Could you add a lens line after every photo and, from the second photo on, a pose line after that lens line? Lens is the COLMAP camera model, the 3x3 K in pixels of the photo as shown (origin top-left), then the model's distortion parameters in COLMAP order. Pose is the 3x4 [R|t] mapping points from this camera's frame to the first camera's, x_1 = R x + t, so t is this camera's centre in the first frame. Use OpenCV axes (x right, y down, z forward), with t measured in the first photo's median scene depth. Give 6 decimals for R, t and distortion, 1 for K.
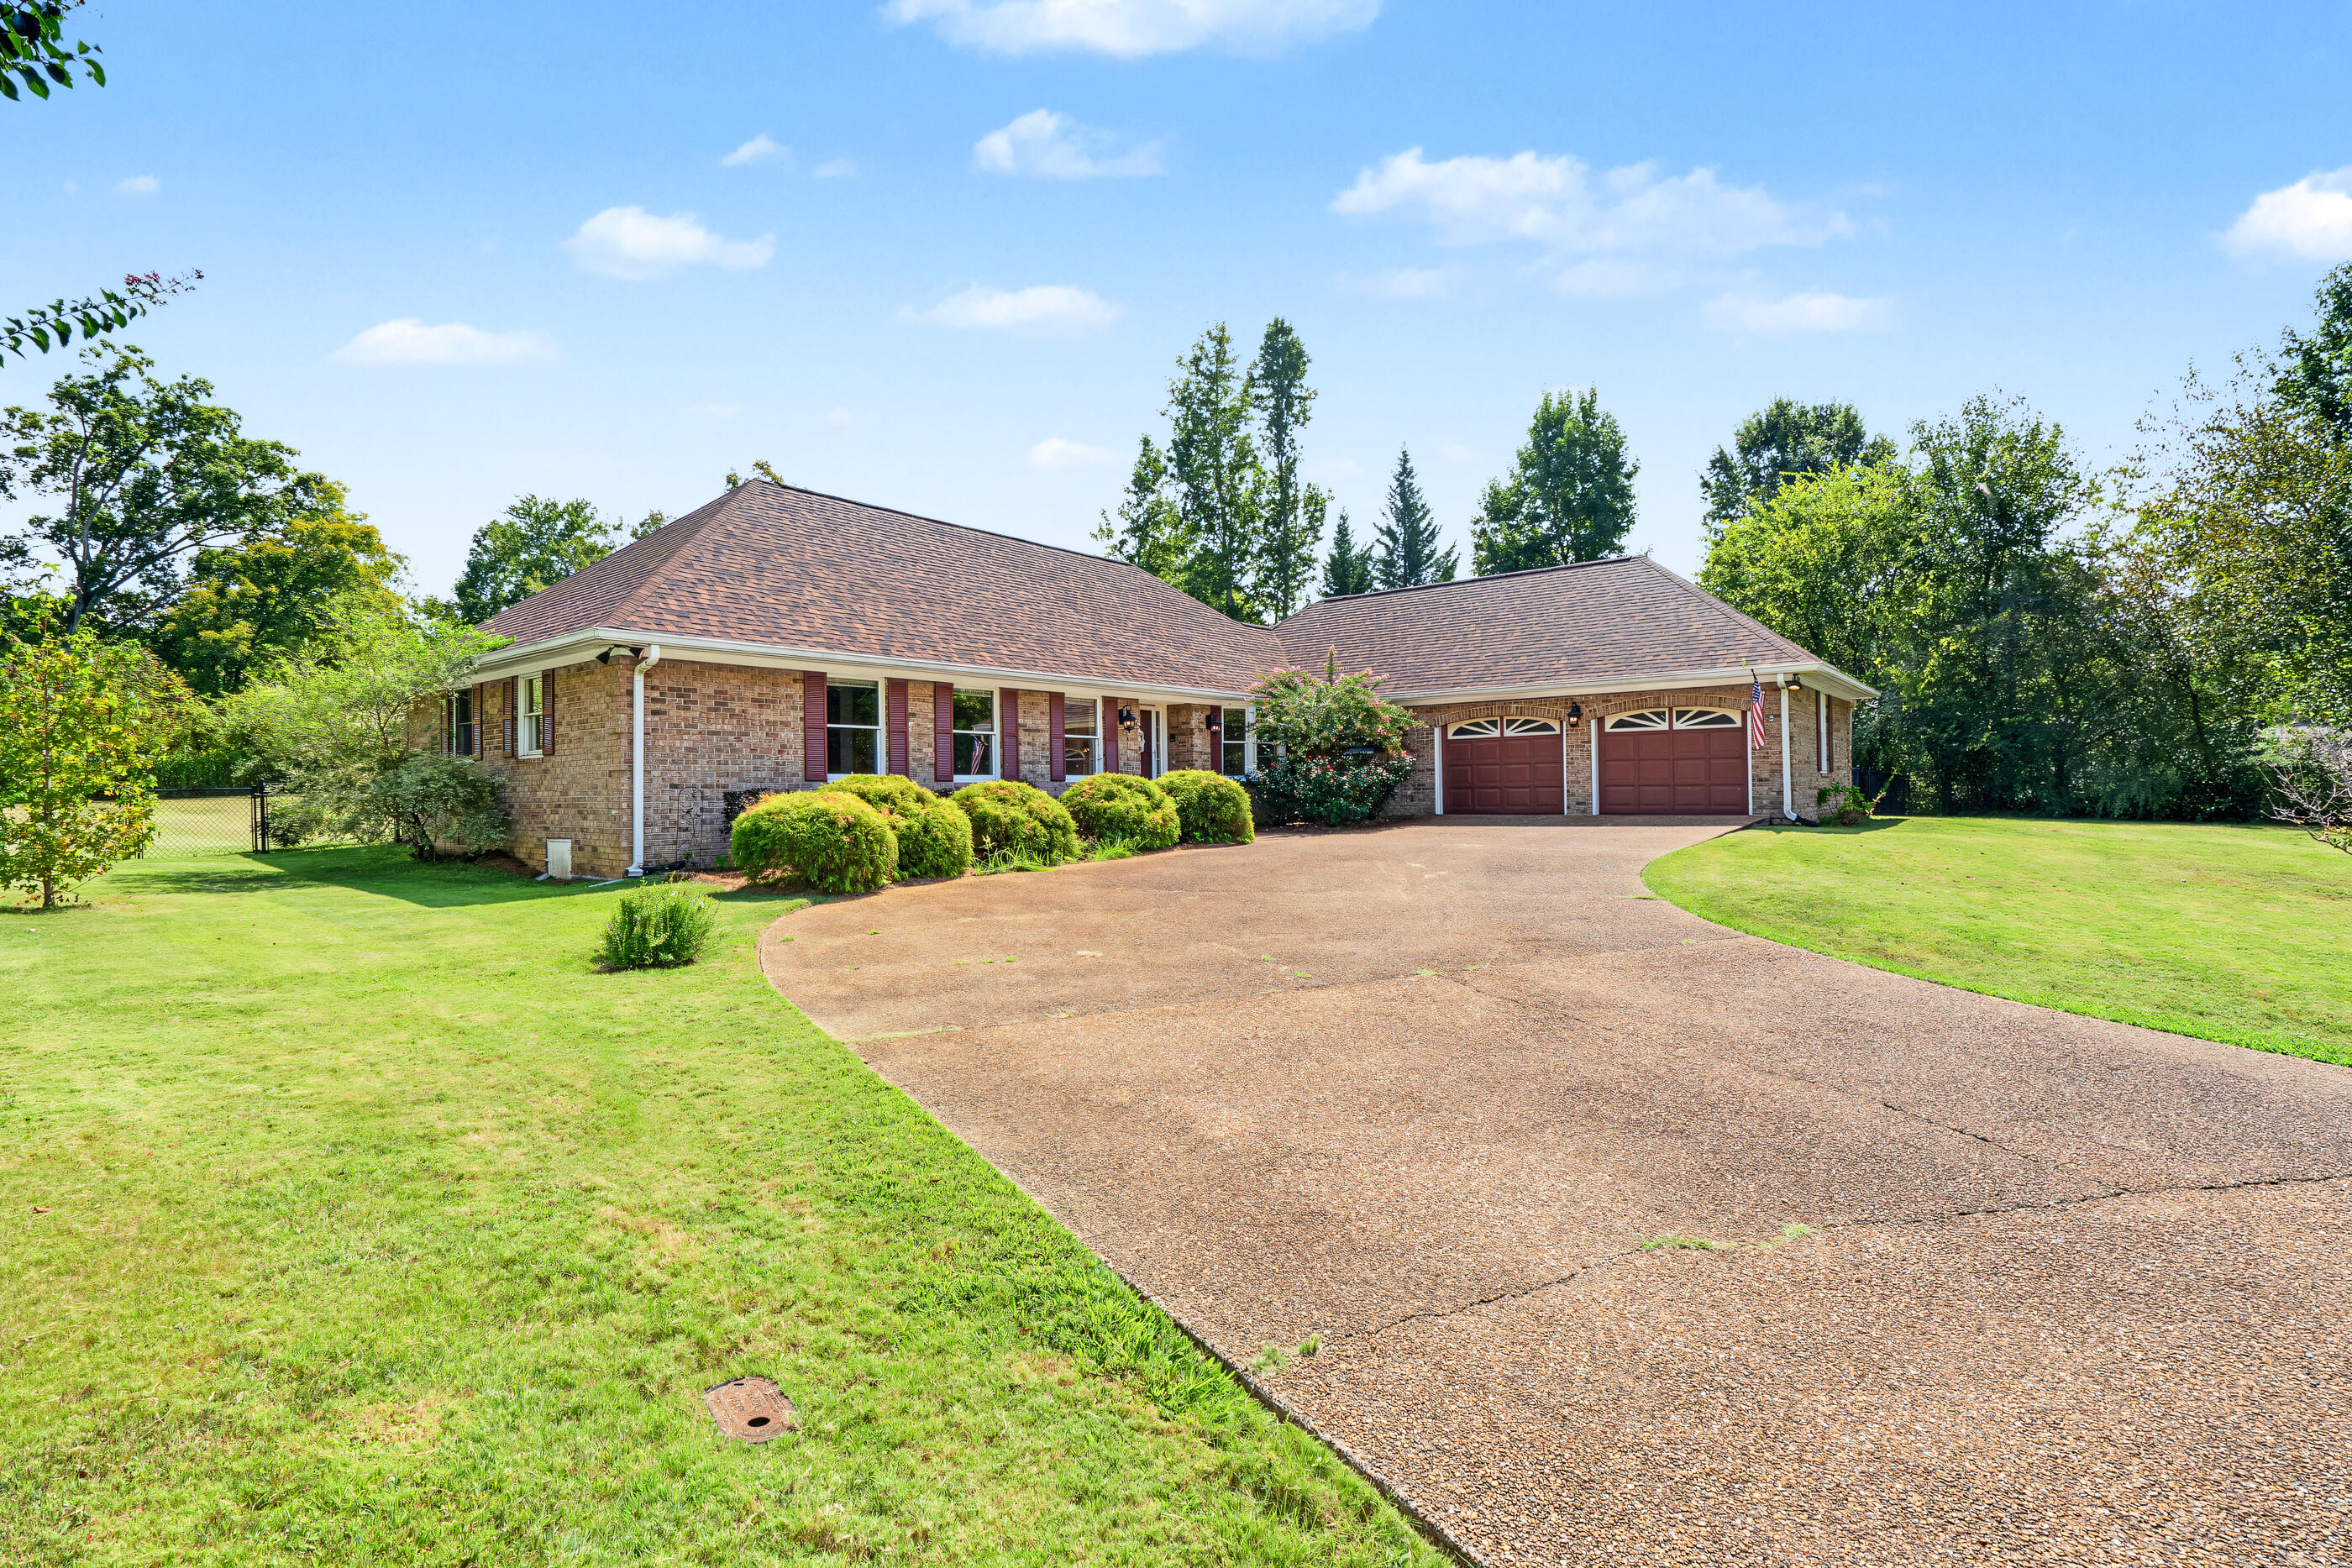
lens RADIAL K [[1079.5, 0, 1154.8], [0, 1079.5, 786.4], [0, 0, 1]] dist [-0.005567, 0.003803]
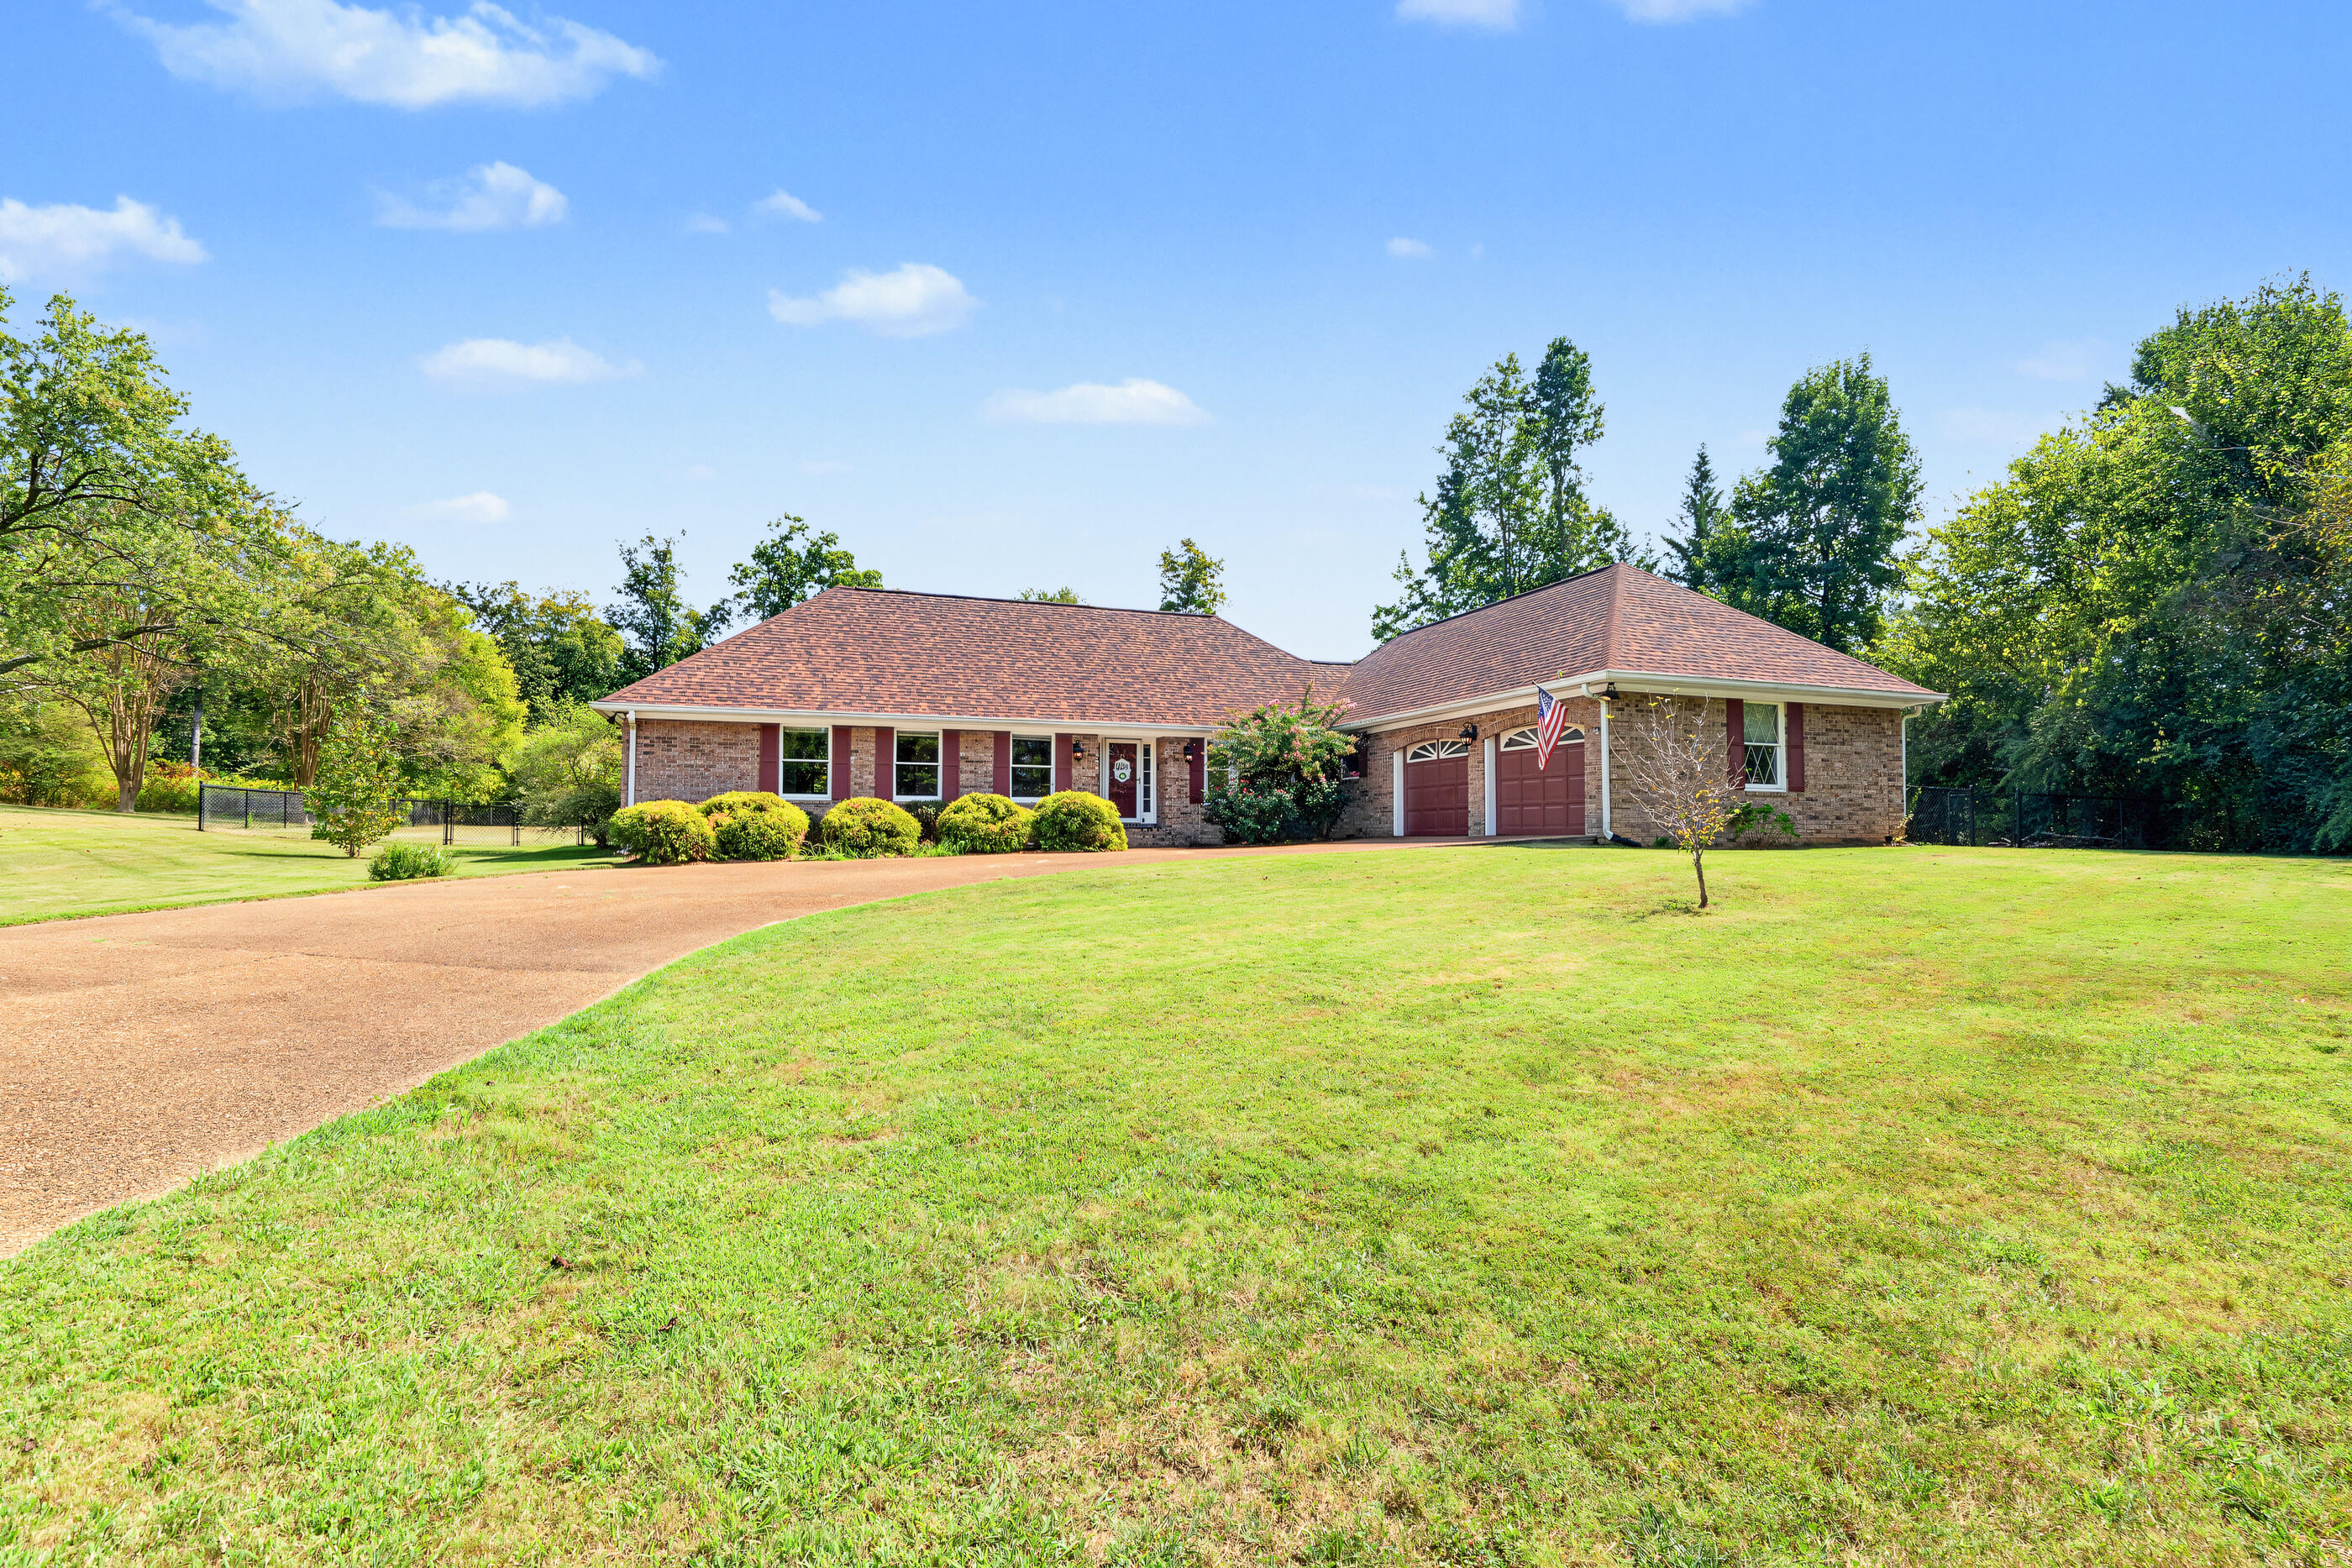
lens RADIAL K [[1079.5, 0, 1189.2], [0, 1079.5, 817.6], [0, 0, 1]] dist [-0.005567, 0.003803]
pose [[0.872905, 0.002779, -0.487882, 0.638432], [-0.009541, 0.999890, -0.011375, 0.023110], [0.487797, 0.014584, 0.872835, 0.006444]]
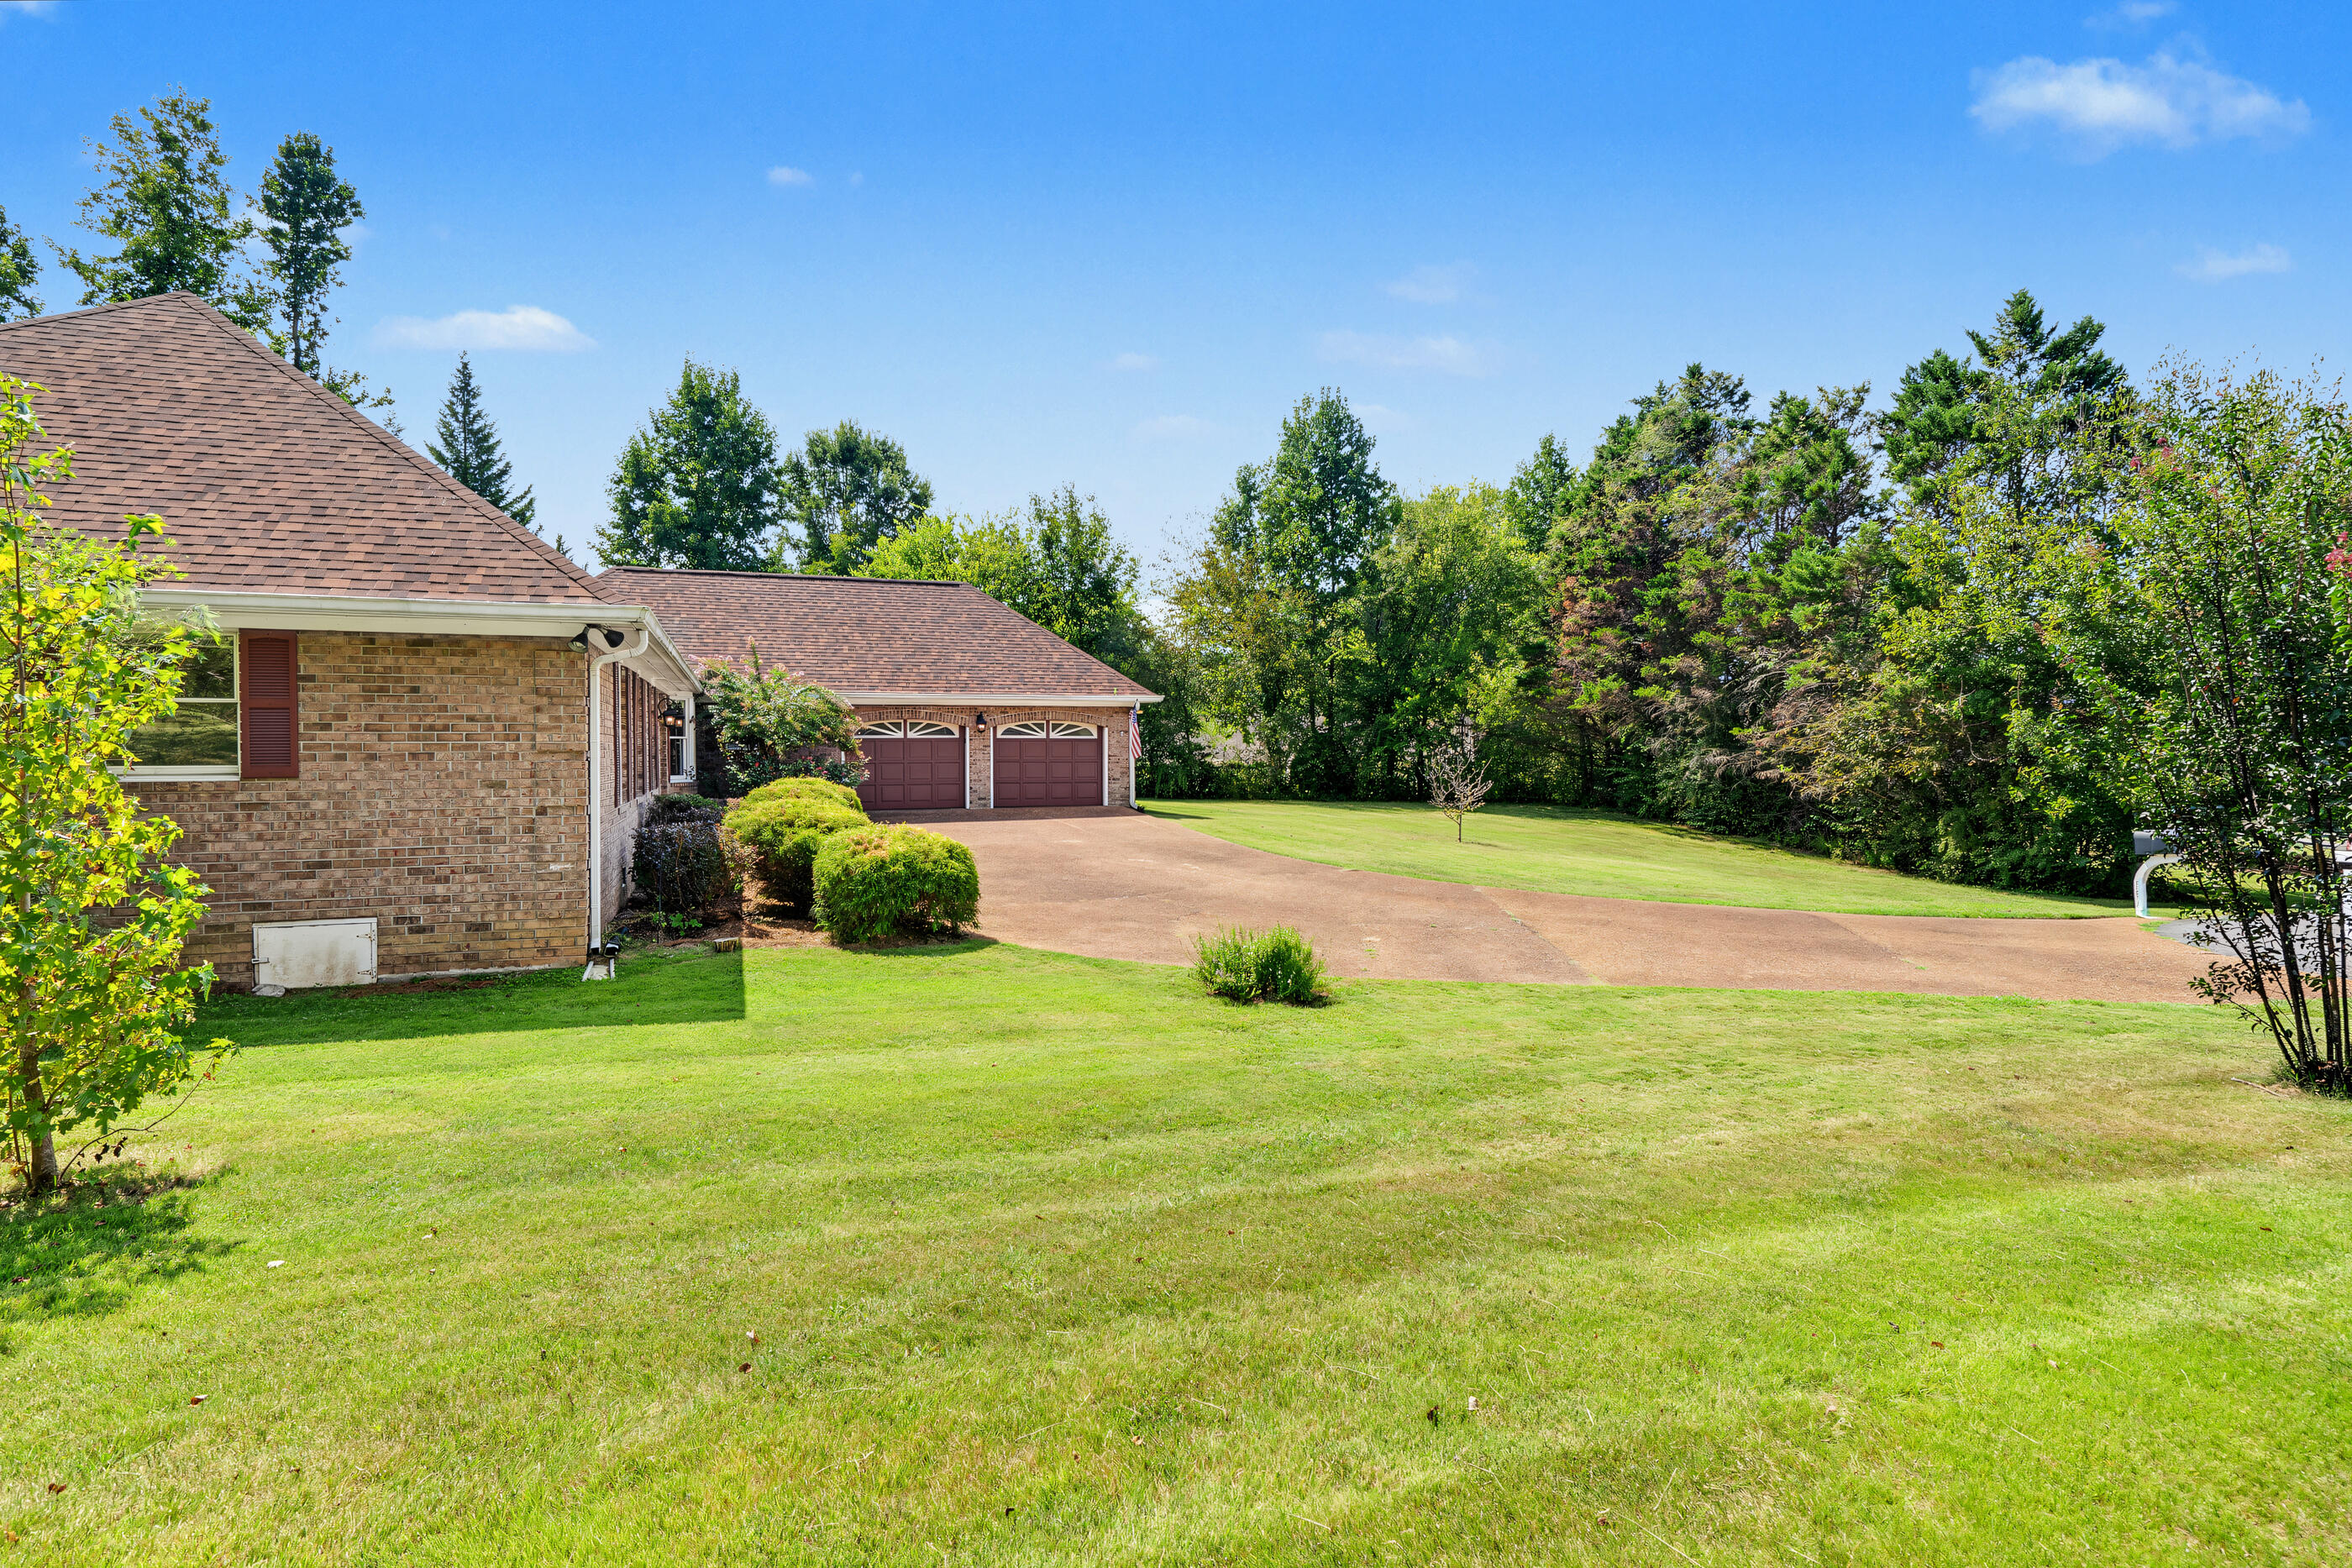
lens RADIAL K [[1176.4, 0, 1163.3], [0, 1176.4, 771.6], [0, 0, 1]] dist [-0.002404, 0.002707]
pose [[0.505155, -0.007481, 0.862996, -0.597412], [-0.006069, 0.999907, 0.012221, -0.029946], [-0.863008, -0.011411, 0.505062, 0.186552]]
